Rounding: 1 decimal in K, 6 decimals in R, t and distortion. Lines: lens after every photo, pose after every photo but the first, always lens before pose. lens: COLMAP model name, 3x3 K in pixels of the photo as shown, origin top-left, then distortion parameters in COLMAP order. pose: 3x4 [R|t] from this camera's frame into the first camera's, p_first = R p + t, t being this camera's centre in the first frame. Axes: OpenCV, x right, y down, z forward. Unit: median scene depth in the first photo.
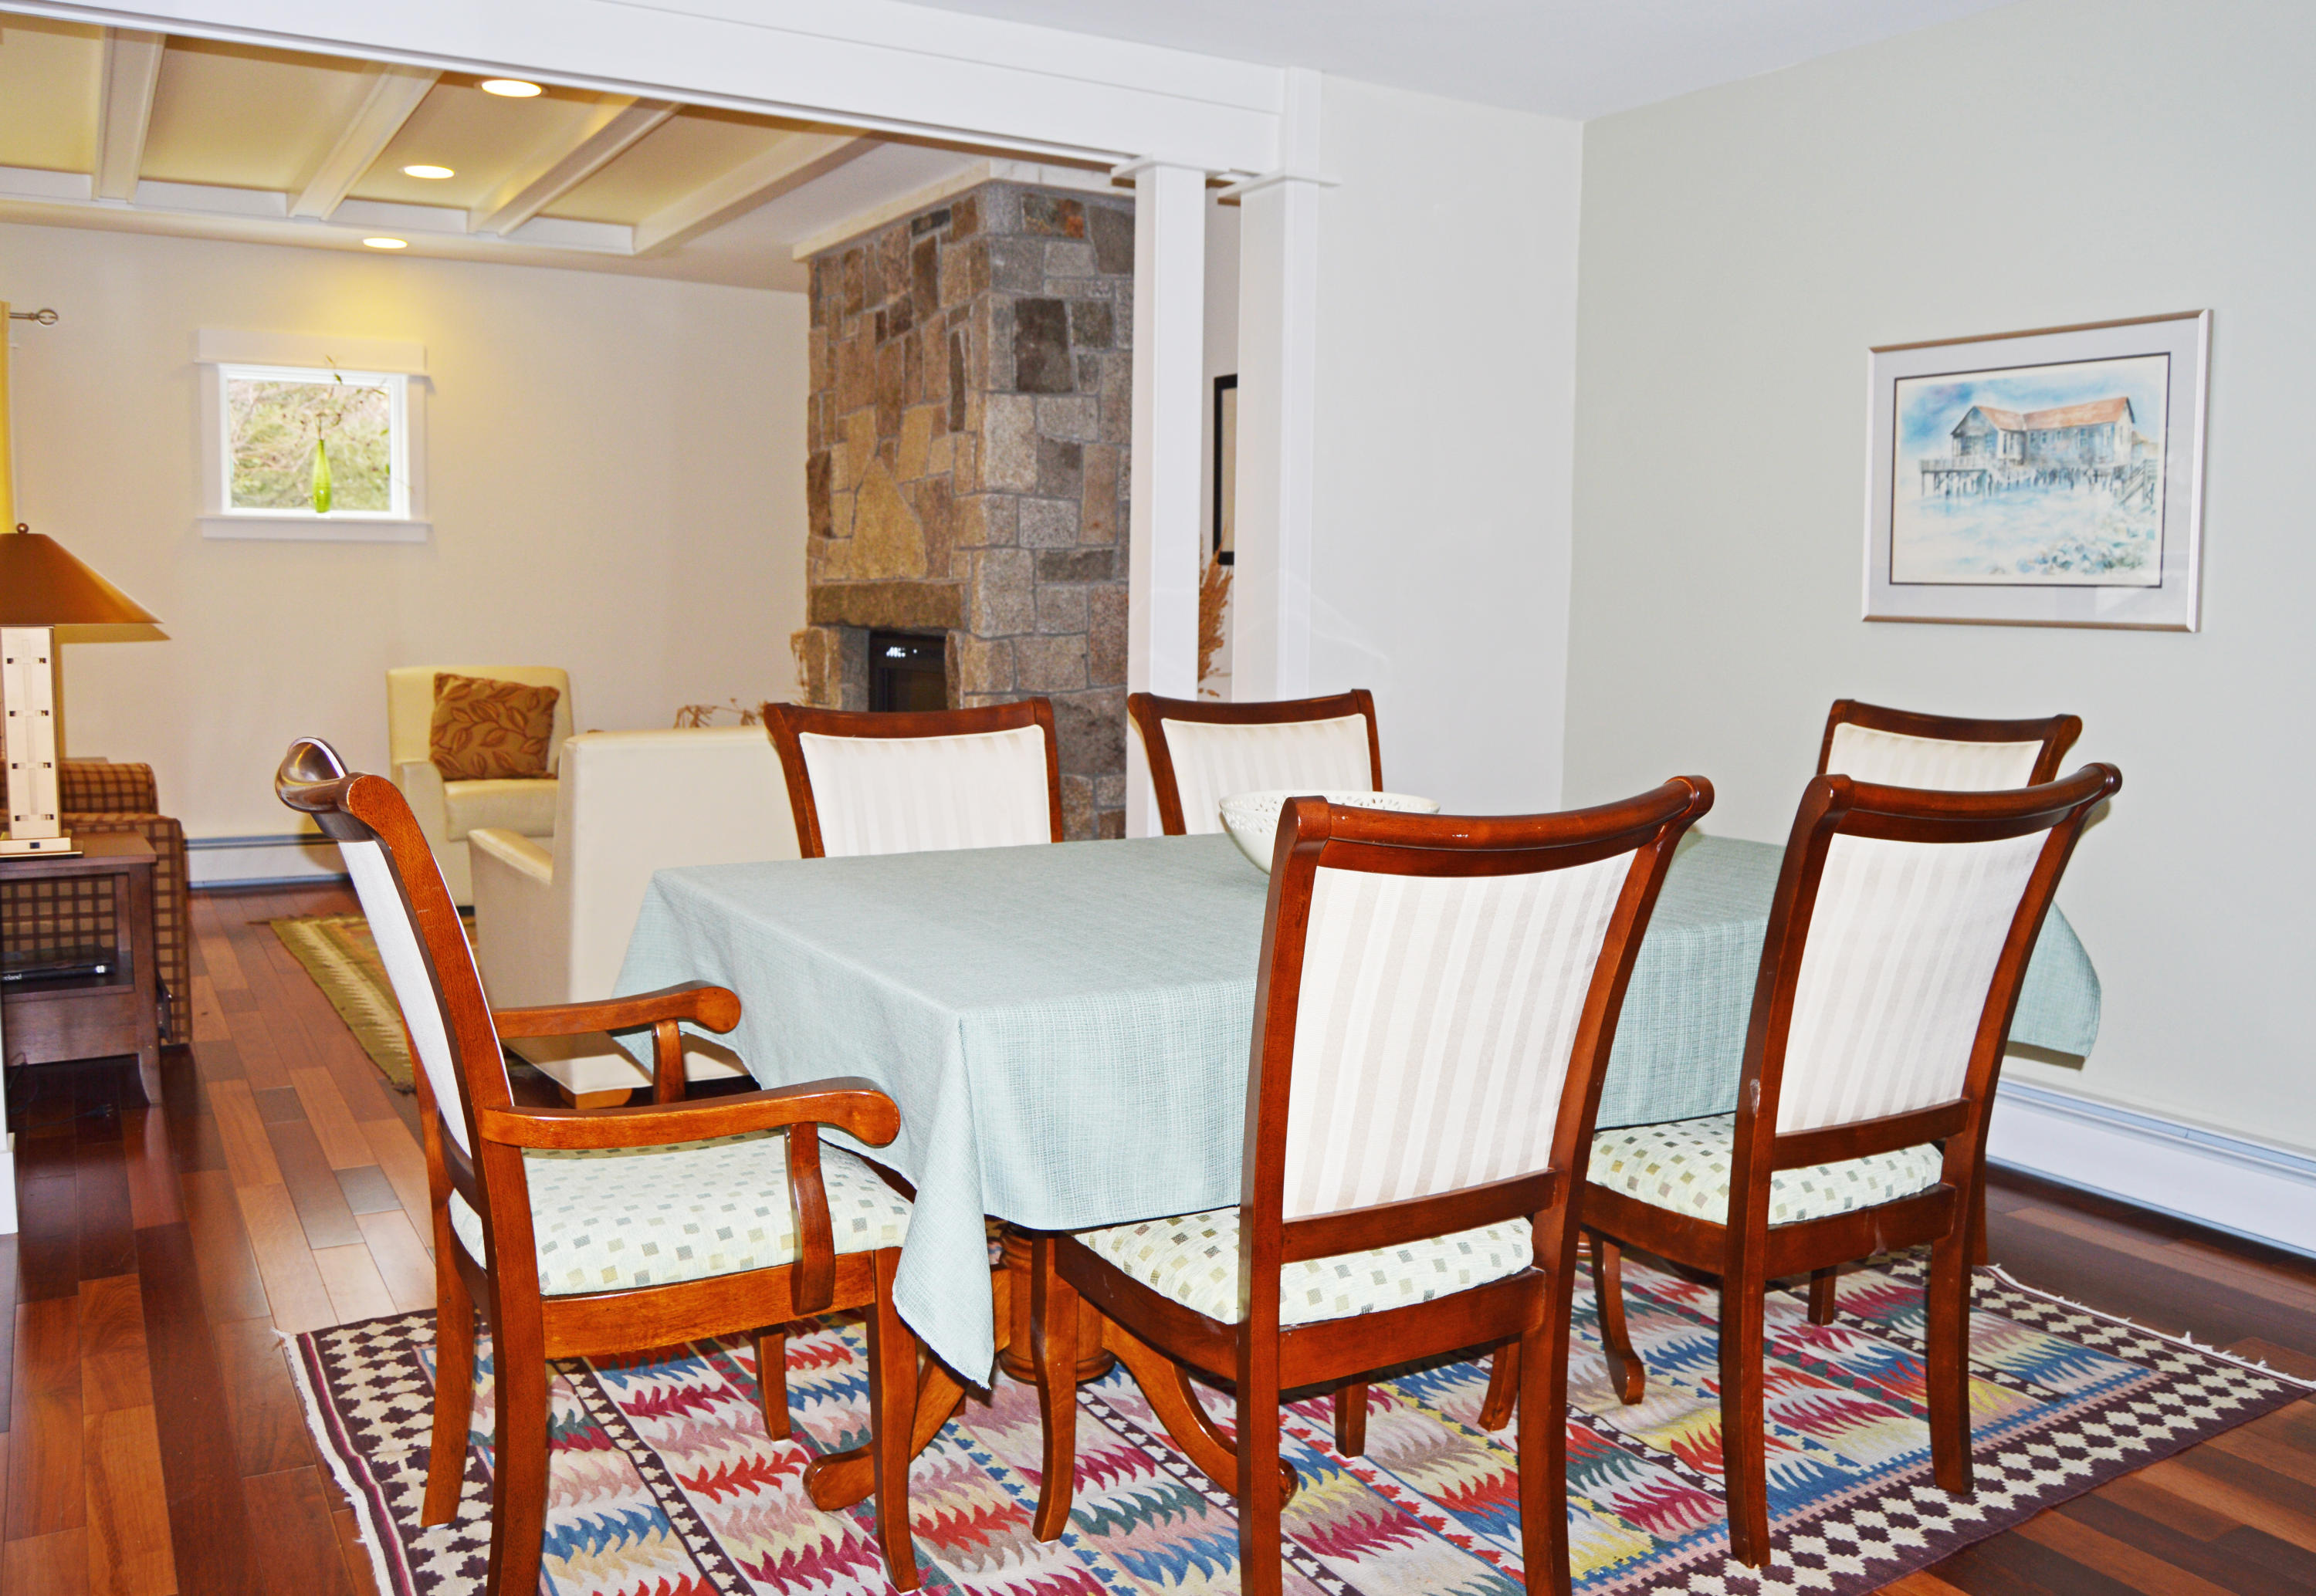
lens RADIAL K [[1945.0, 0, 1158.0], [0, 1945.0, 798.0], [0, 0, 1]] dist [-0.005785, 0.002741]
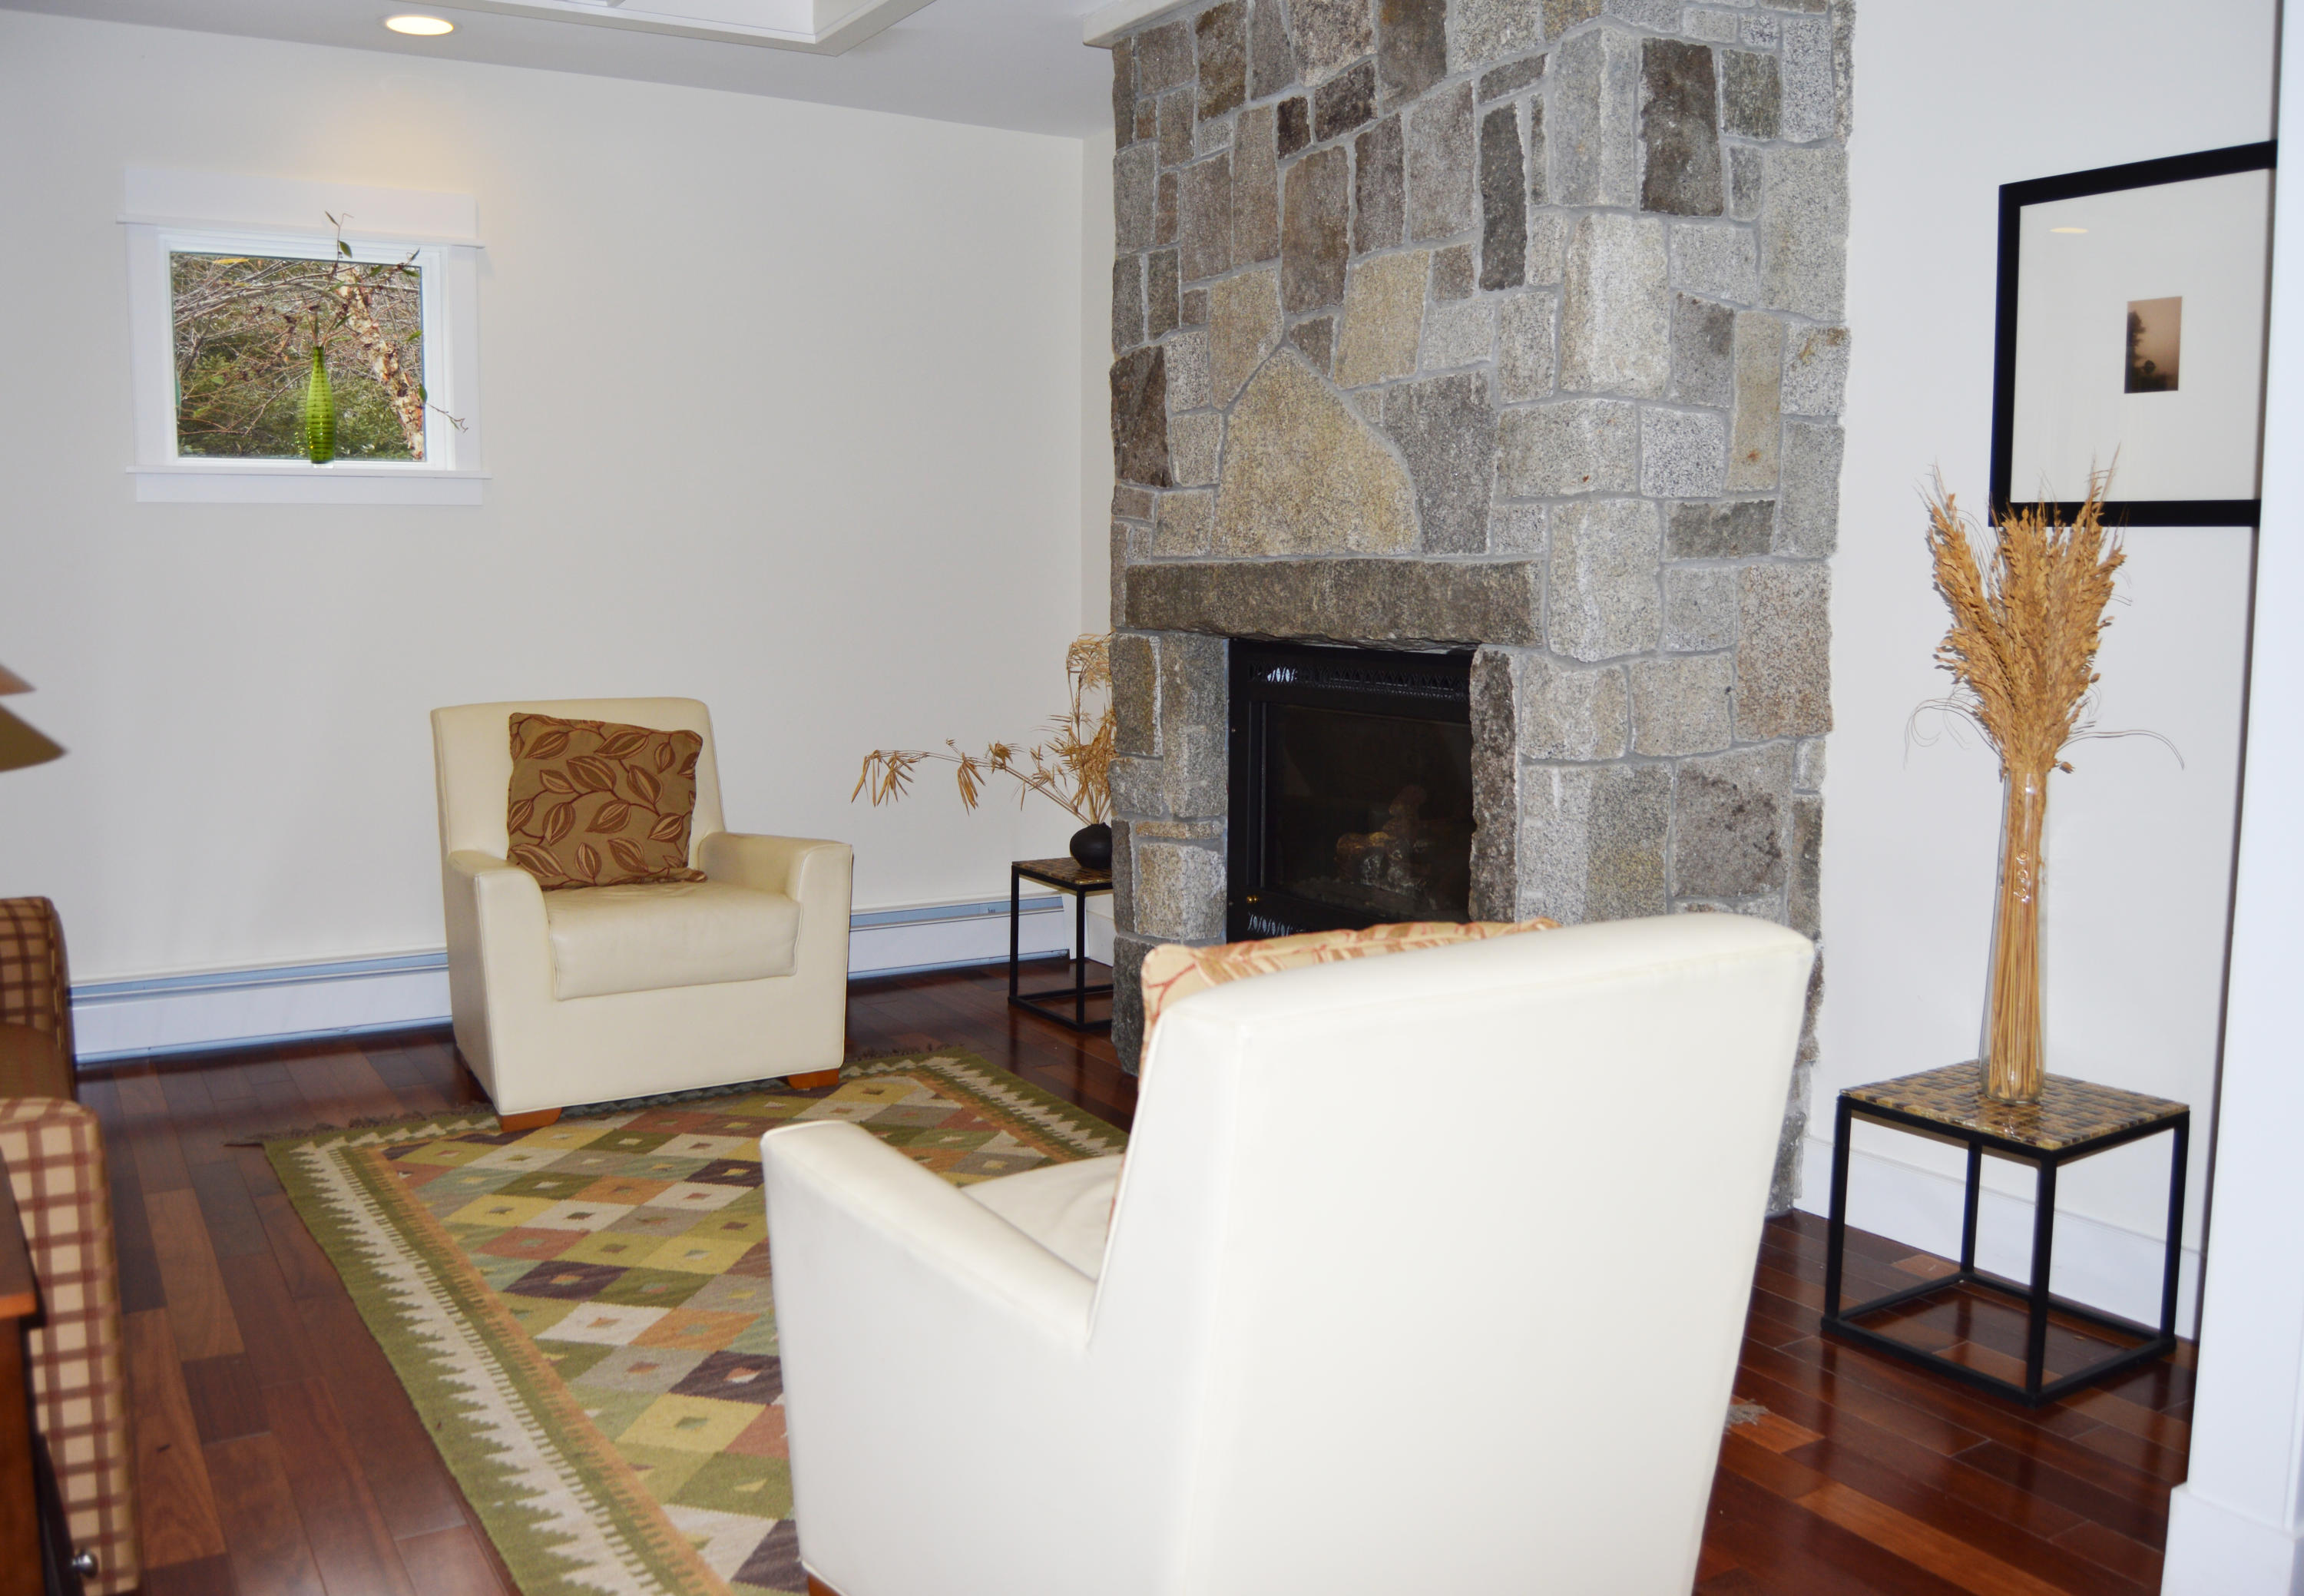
lens RADIAL K [[1922.0, 0, 1152.0], [0, 1922.0, 798.0], [0, 0, 1]] dist [-0.039903, -0.001323]
pose [[0.999345, -0.014452, 0.033175, -0.219493], [0.013877, 0.999750, 0.017504, -0.053031], [-0.033419, -0.017032, 0.999296, 0.445921]]
